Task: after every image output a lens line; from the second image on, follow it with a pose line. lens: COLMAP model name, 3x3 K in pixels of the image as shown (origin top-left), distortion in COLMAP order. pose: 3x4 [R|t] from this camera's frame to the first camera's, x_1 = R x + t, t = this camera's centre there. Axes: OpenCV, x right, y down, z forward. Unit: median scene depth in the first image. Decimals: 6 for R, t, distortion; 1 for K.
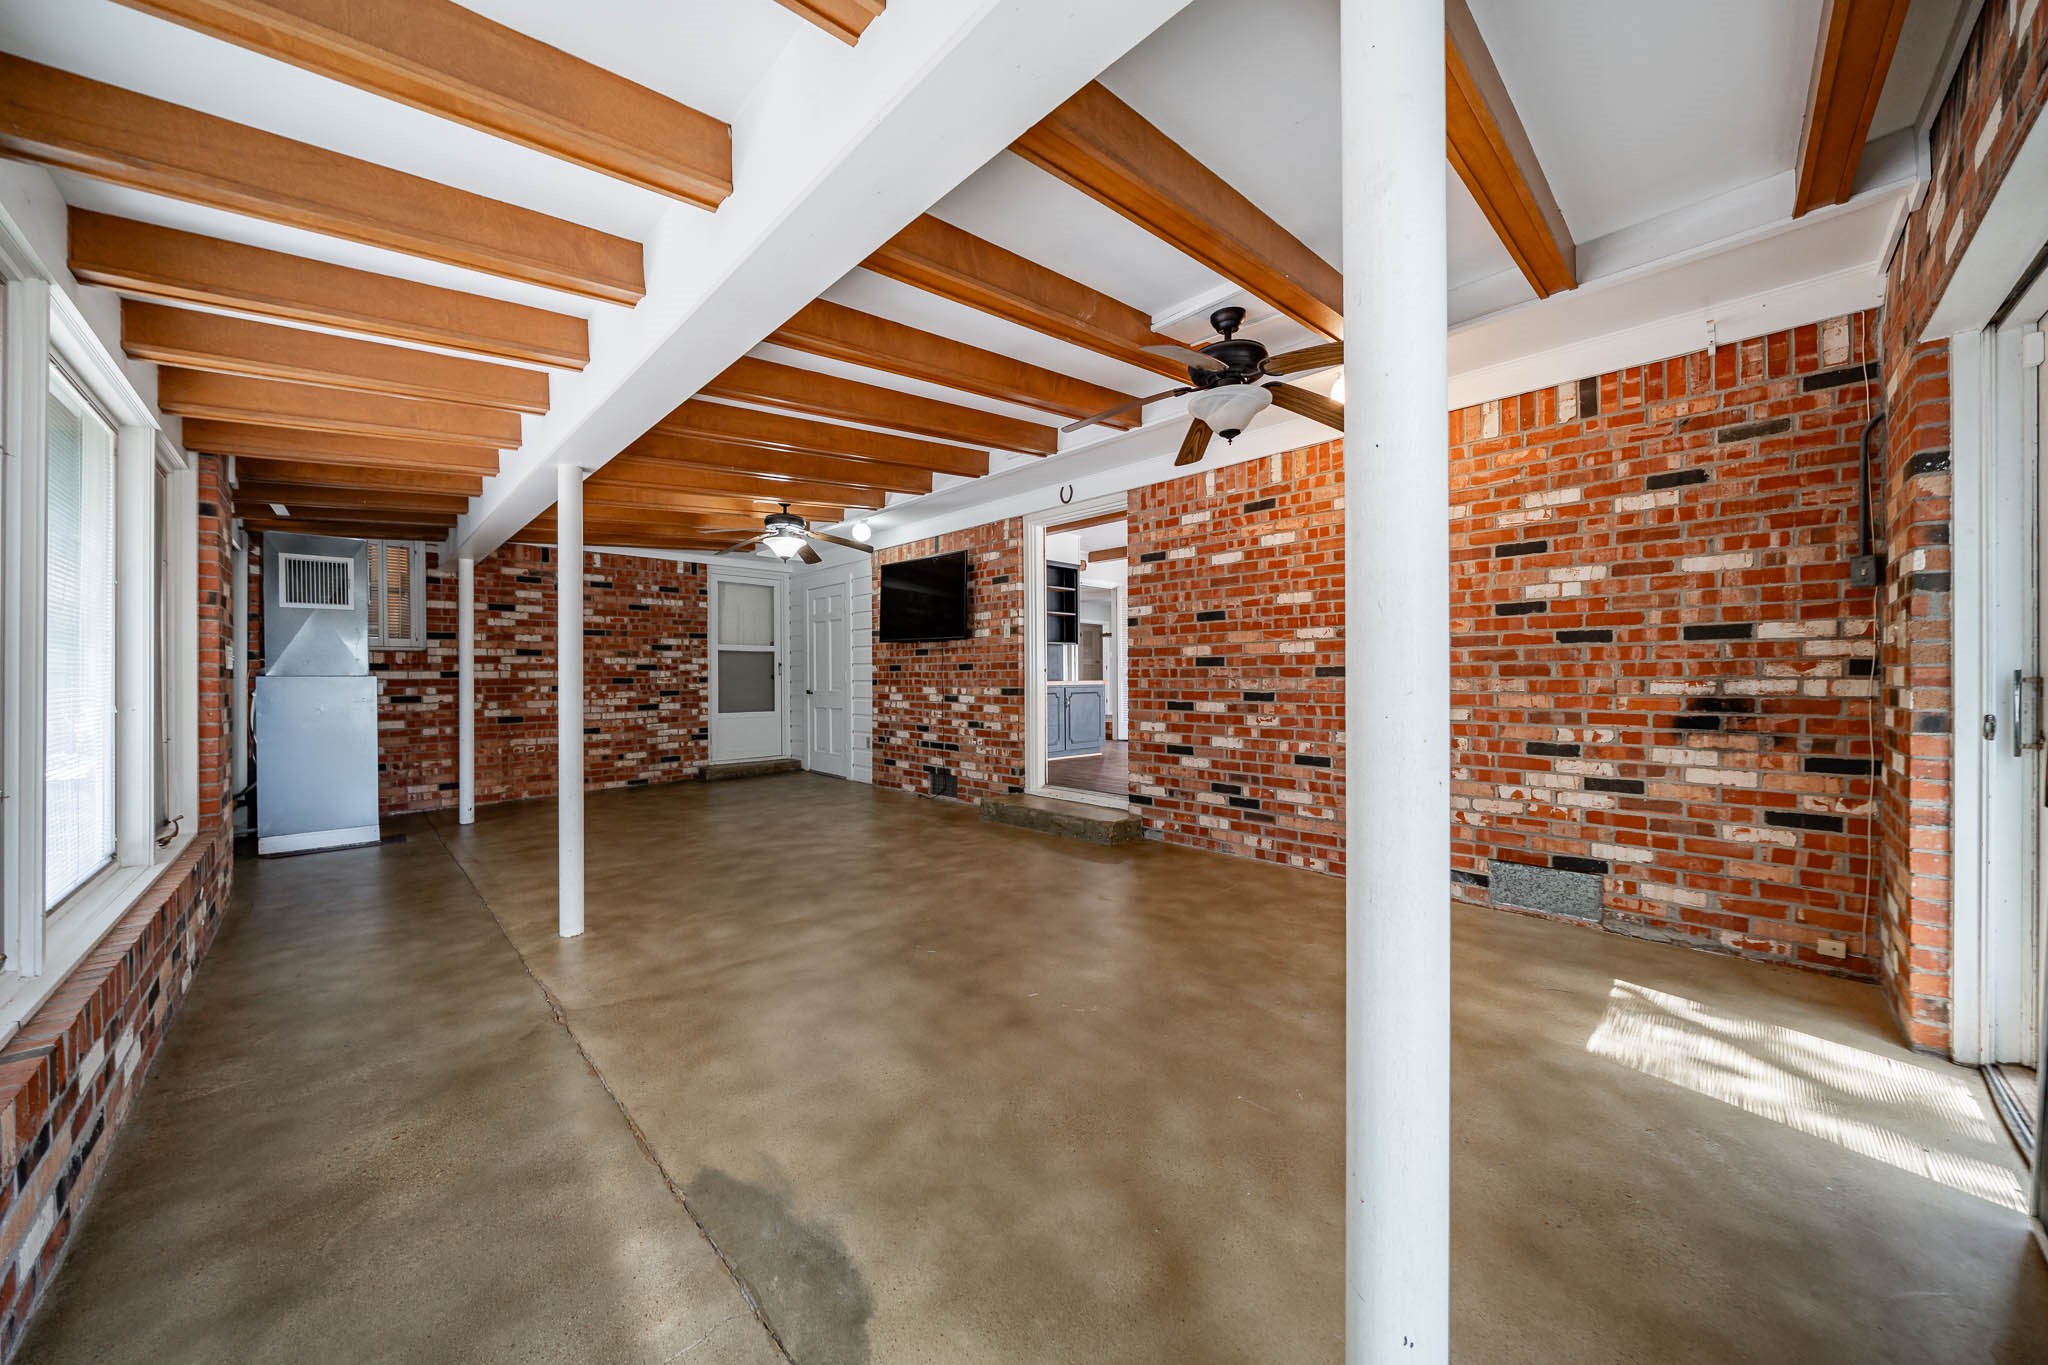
lens RADIAL K [[703.3, 0, 1021.6], [0, 703.3, 678.7], [0, 0, 1]] dist [-0.005044, -0.000908]
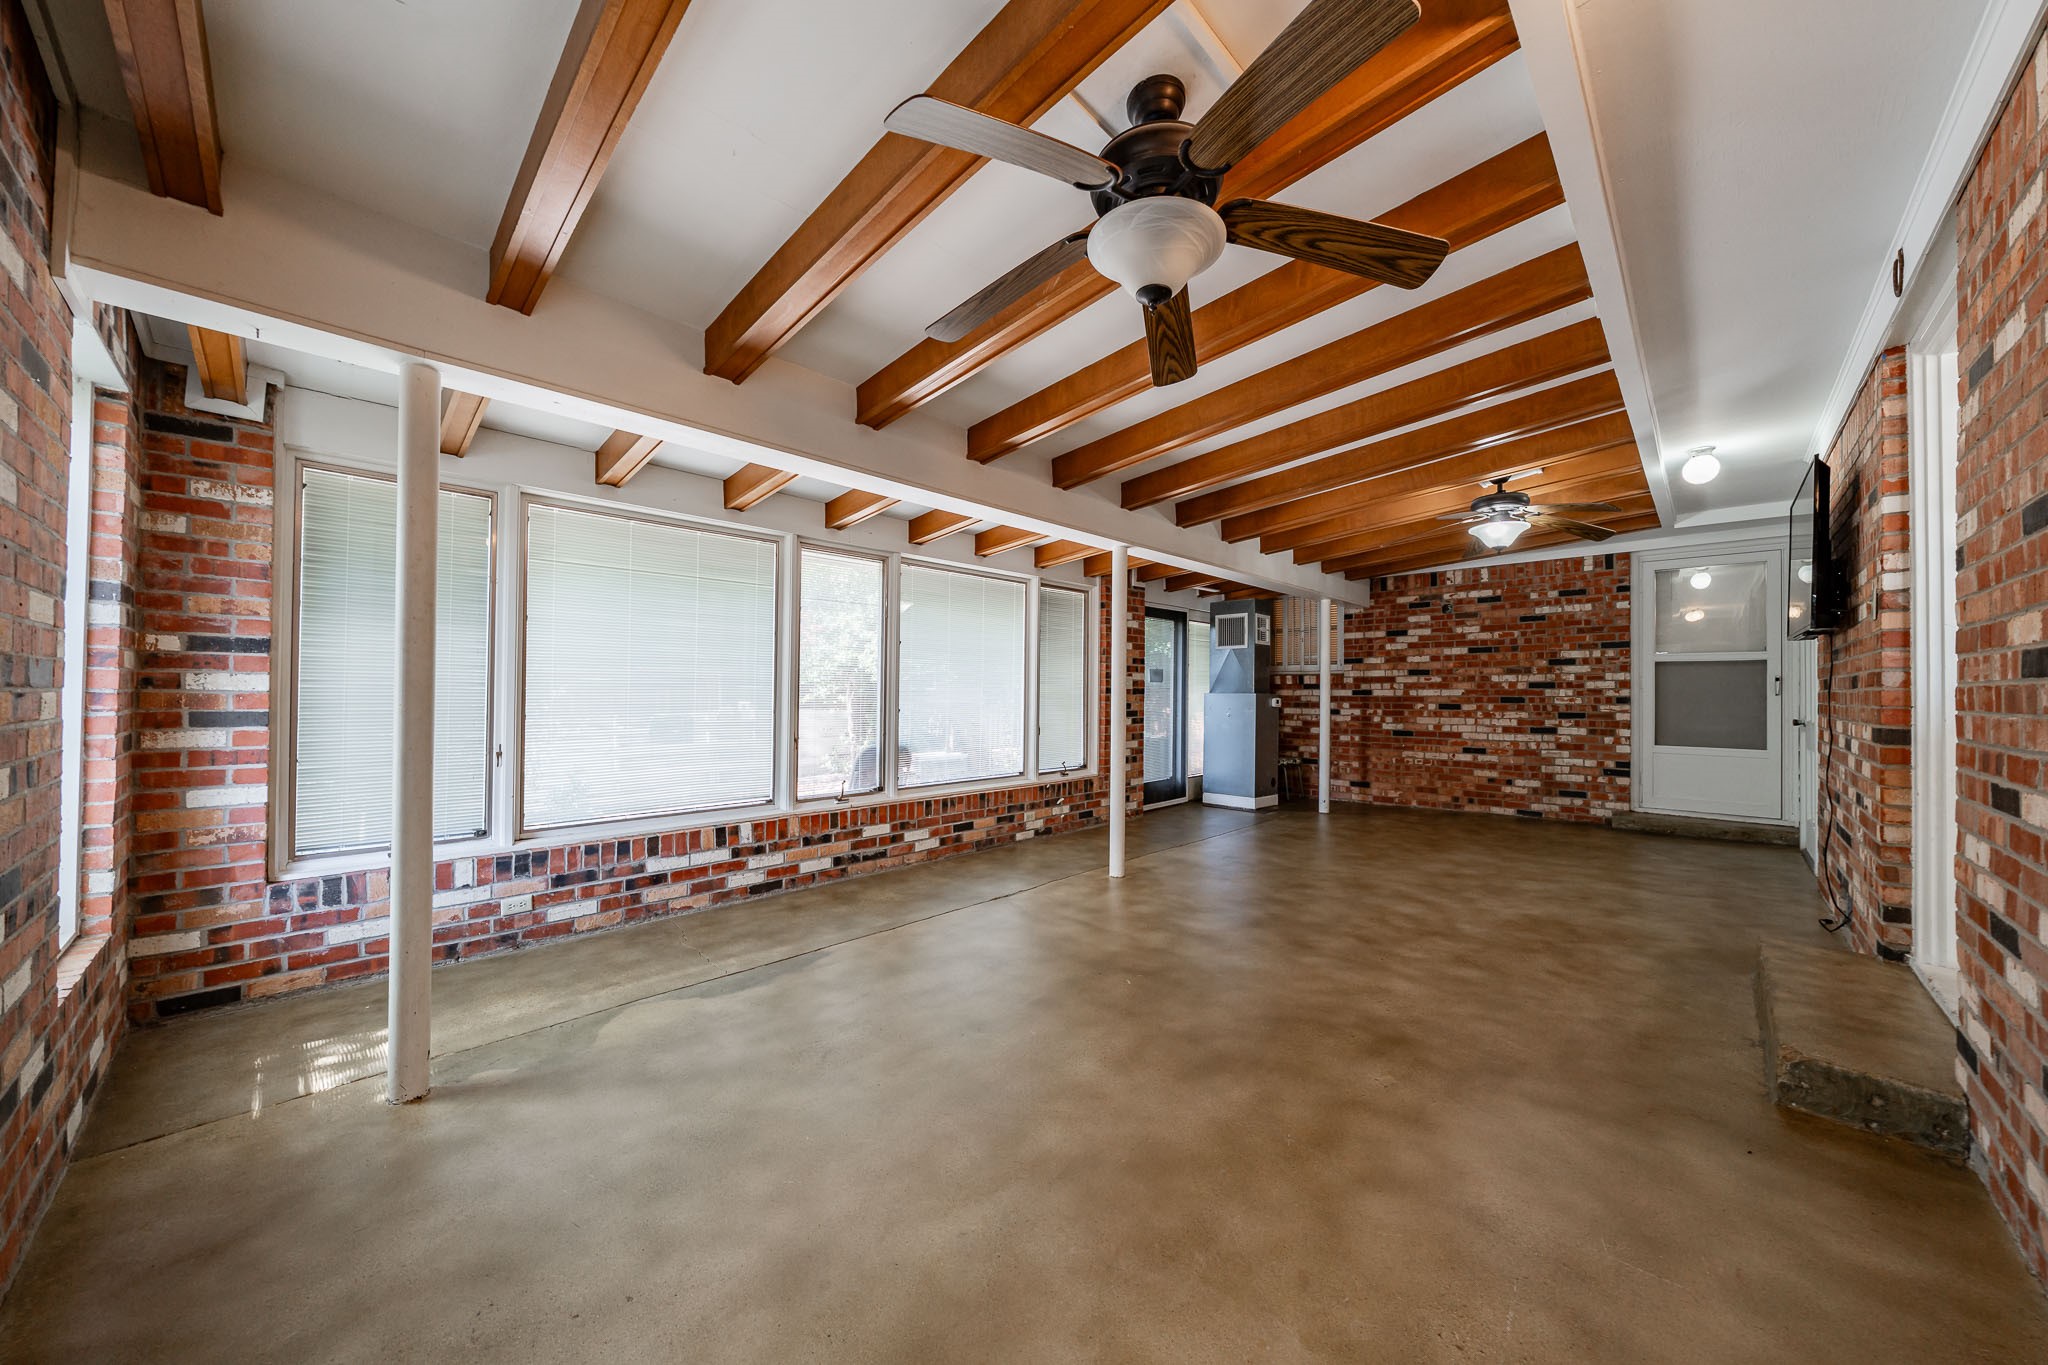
lens RADIAL K [[703.3, 0, 1021.7], [0, 703.3, 684.1], [0, 0, 1]] dist [-0.005044, -0.000908]
pose [[0.021428, -0.007325, -0.999744, 0.338527], [-0.008591, 0.999935, -0.007511, -0.005473], [0.999733, 0.008750, 0.021364, 0.334928]]
